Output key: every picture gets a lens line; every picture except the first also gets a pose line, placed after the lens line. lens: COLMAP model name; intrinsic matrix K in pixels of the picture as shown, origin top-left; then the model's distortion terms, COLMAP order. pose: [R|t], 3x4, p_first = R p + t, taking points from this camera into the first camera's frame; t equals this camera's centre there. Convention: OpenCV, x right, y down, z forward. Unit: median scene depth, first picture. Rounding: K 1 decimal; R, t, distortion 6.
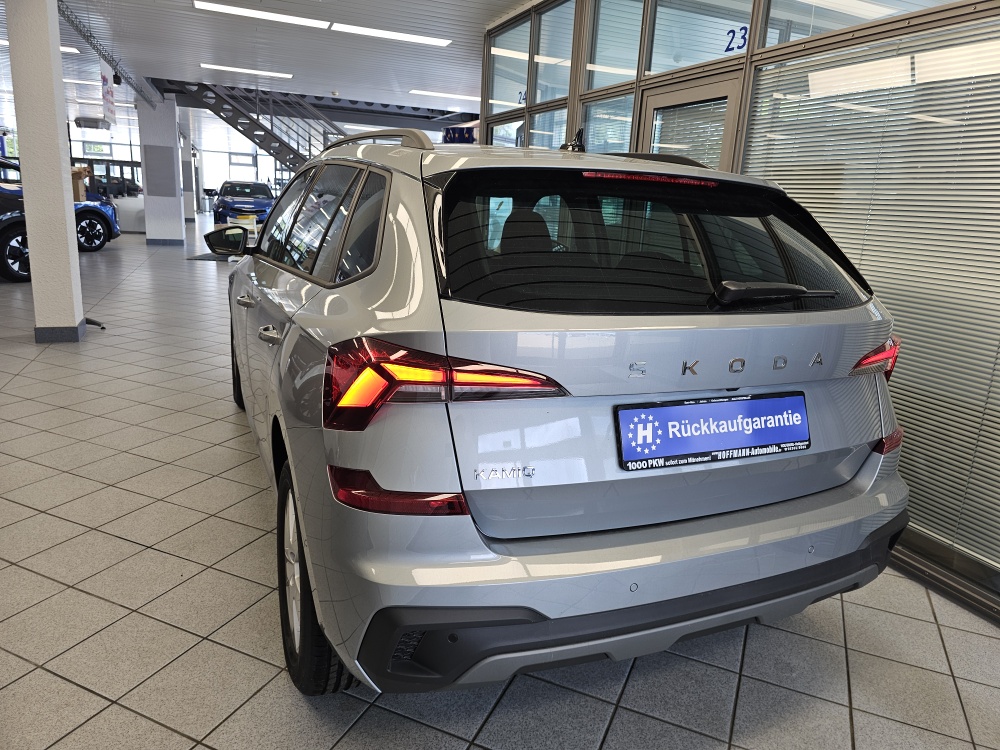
lens RADIAL K [[679.7, 0, 501.7], [0, 679.7, 357.3], [0, 0, 1]] dist [0.112498, -0.146639]
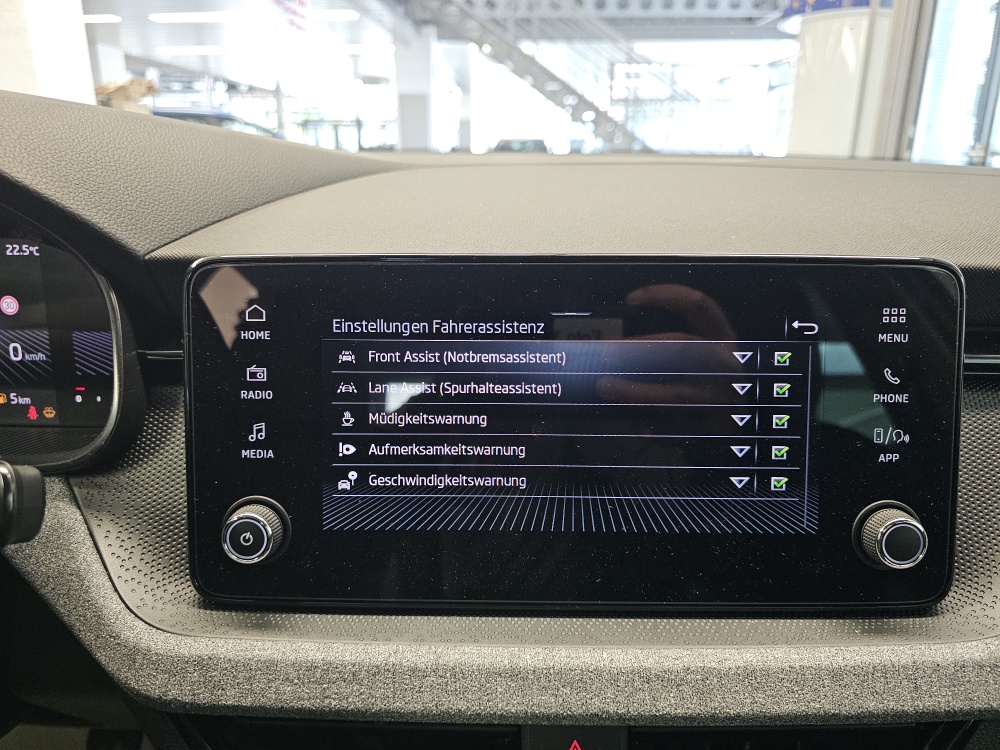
lens RADIAL K [[694.8, 0, 495.7], [0, 694.8, 373.6], [0, 0, 1]] dist [-0.002846, -0.002796]
pose [[0.909447, 0.078572, -0.408328, -0.030517], [-0.048769, 0.995363, 0.082912, -0.038925], [0.412949, -0.055490, 0.909062, 0.252020]]
